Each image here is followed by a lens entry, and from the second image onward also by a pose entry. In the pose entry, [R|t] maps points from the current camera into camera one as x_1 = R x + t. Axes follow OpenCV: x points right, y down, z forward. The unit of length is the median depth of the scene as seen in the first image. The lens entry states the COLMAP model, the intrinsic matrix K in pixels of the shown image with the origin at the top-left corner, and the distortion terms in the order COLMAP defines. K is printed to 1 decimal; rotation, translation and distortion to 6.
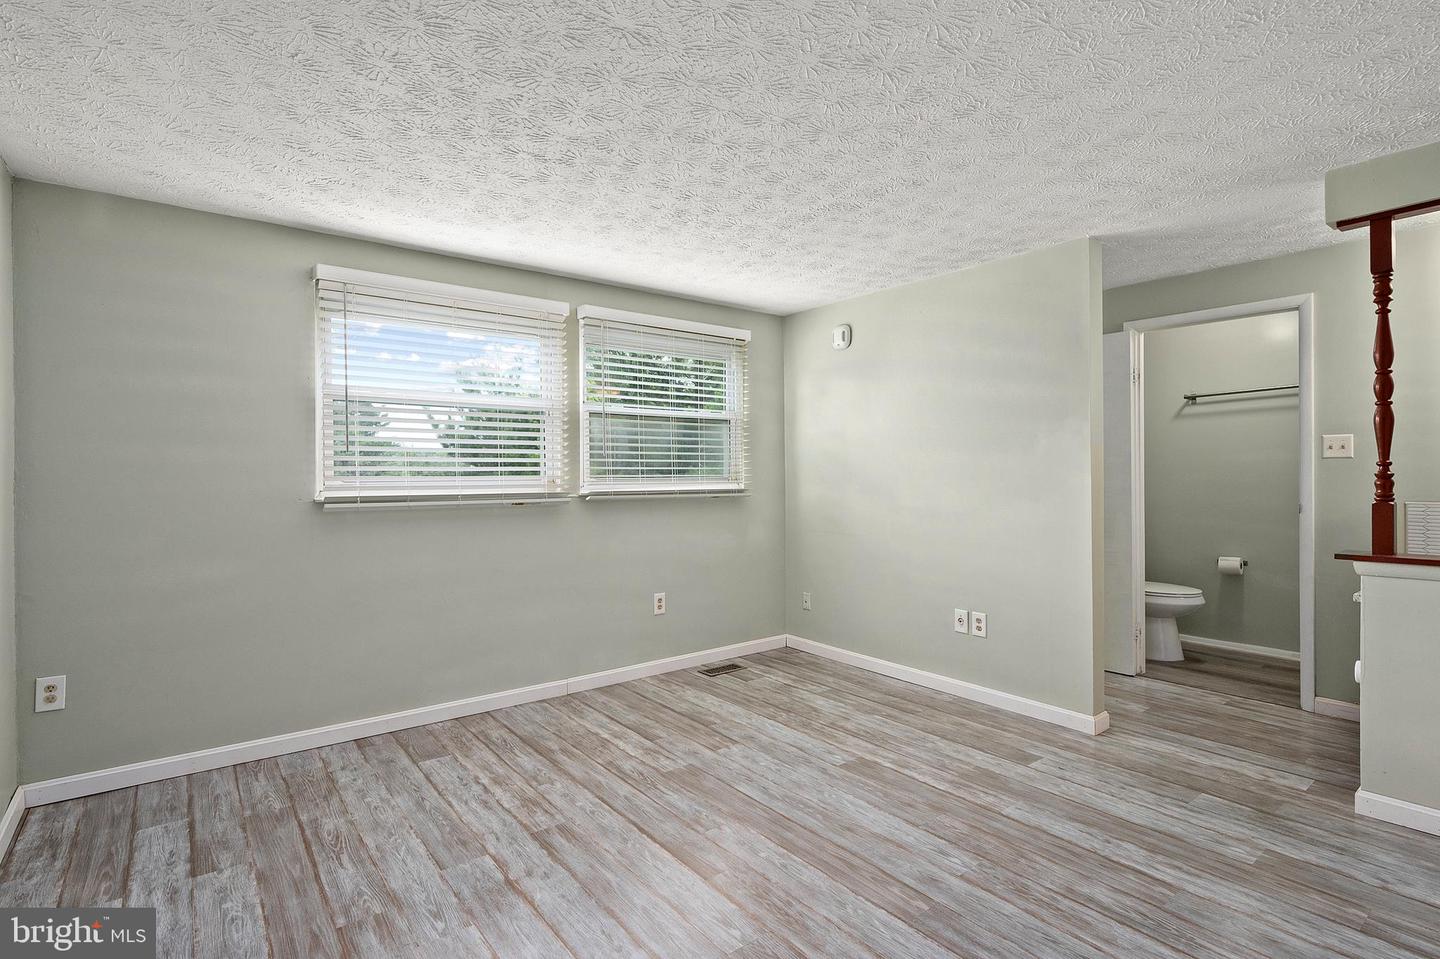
lens RADIAL K [[697.8, 0, 715.3], [0, 697.8, 477.1], [0, 0, 1]] dist [-0.000890, -0.000057]
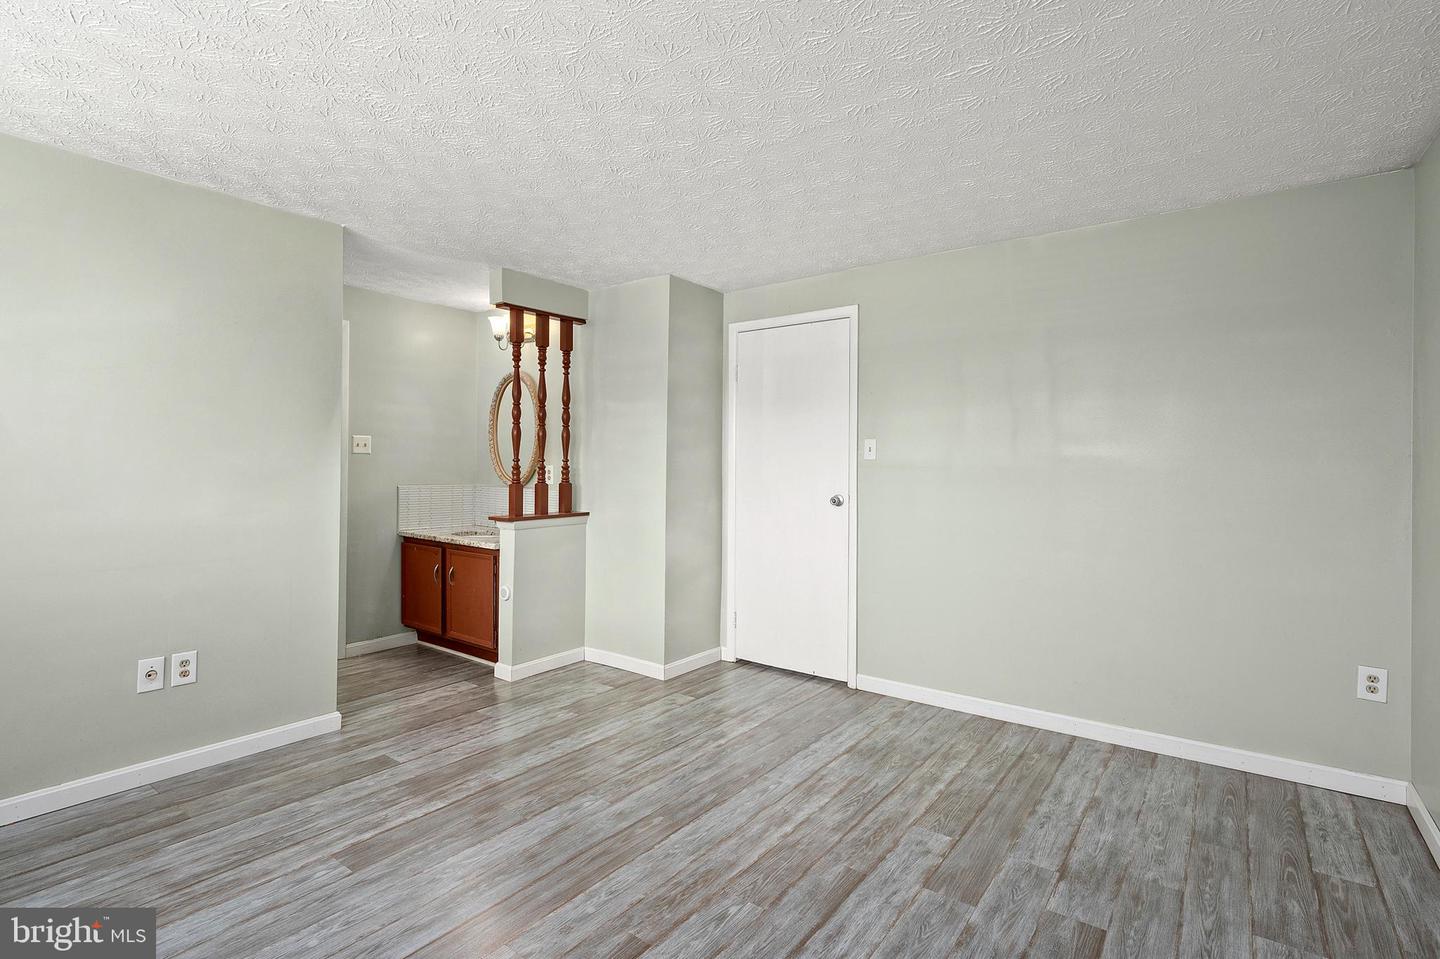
lens RADIAL K [[697.8, 0, 716.1], [0, 697.8, 465.6], [0, 0, 1]] dist [-0.000890, -0.000057]
pose [[-0.267605, 0.002805, 0.963525, -0.599957], [0.000913, 0.999996, -0.002657, -0.001448], [-0.963528, 0.000168, -0.267607, 0.811235]]
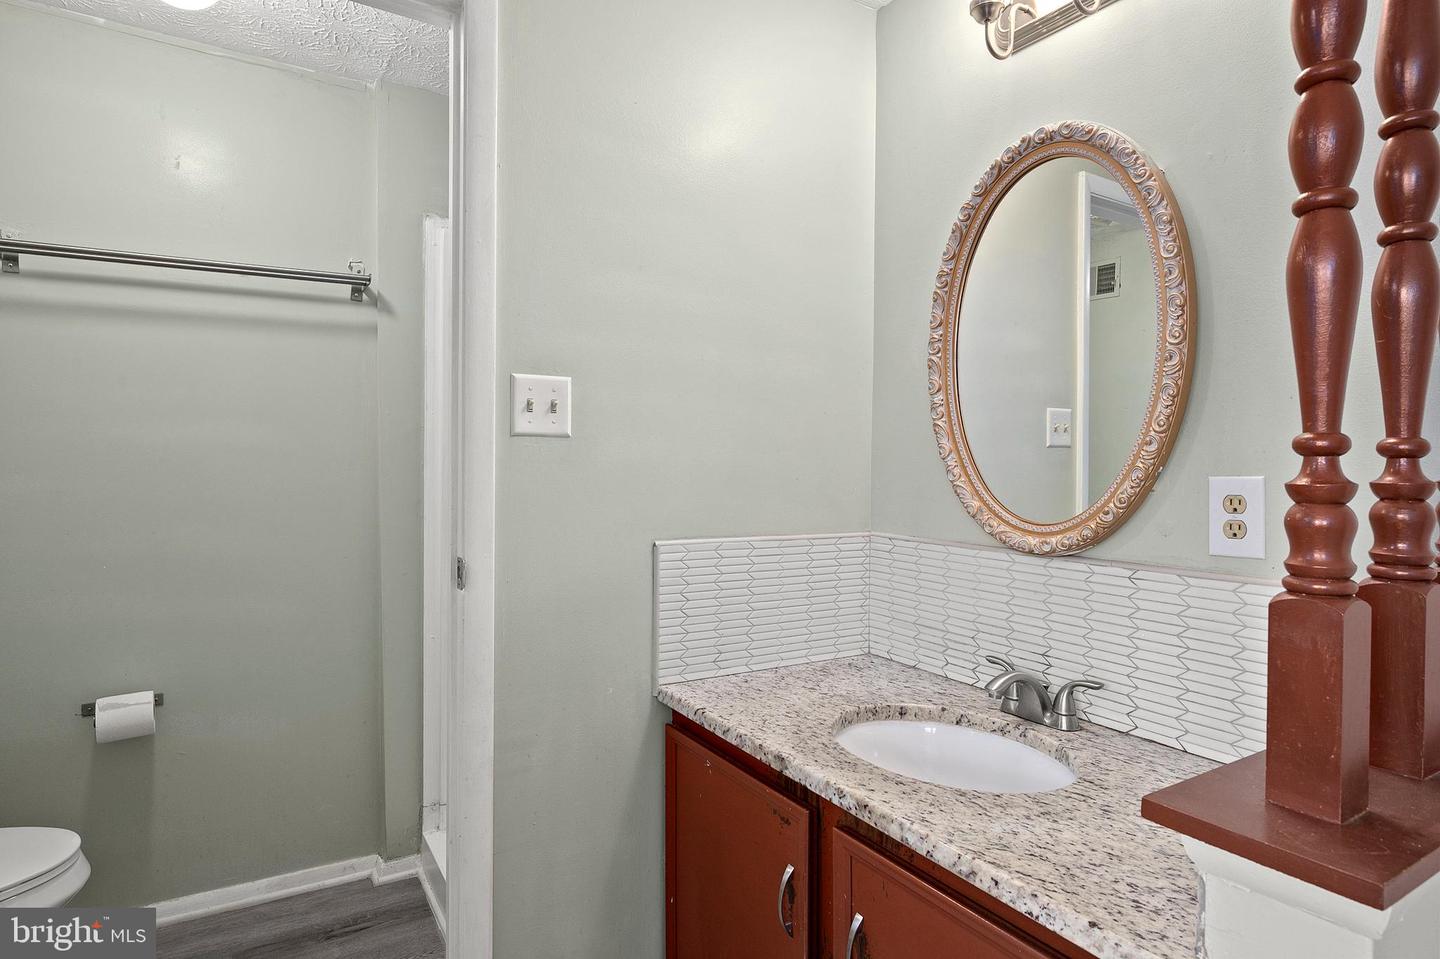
lens RADIAL K [[786.9, 0, 721.5], [0, 786.9, 476.9], [0, 0, 1]] dist [-0.005928, -0.000453]
pose [[0.103858, -0.003135, 0.994587, 0.536109], [-0.000112, 0.999995, 0.003164, -0.006705], [-0.994592, -0.000440, 0.103858, 0.974063]]
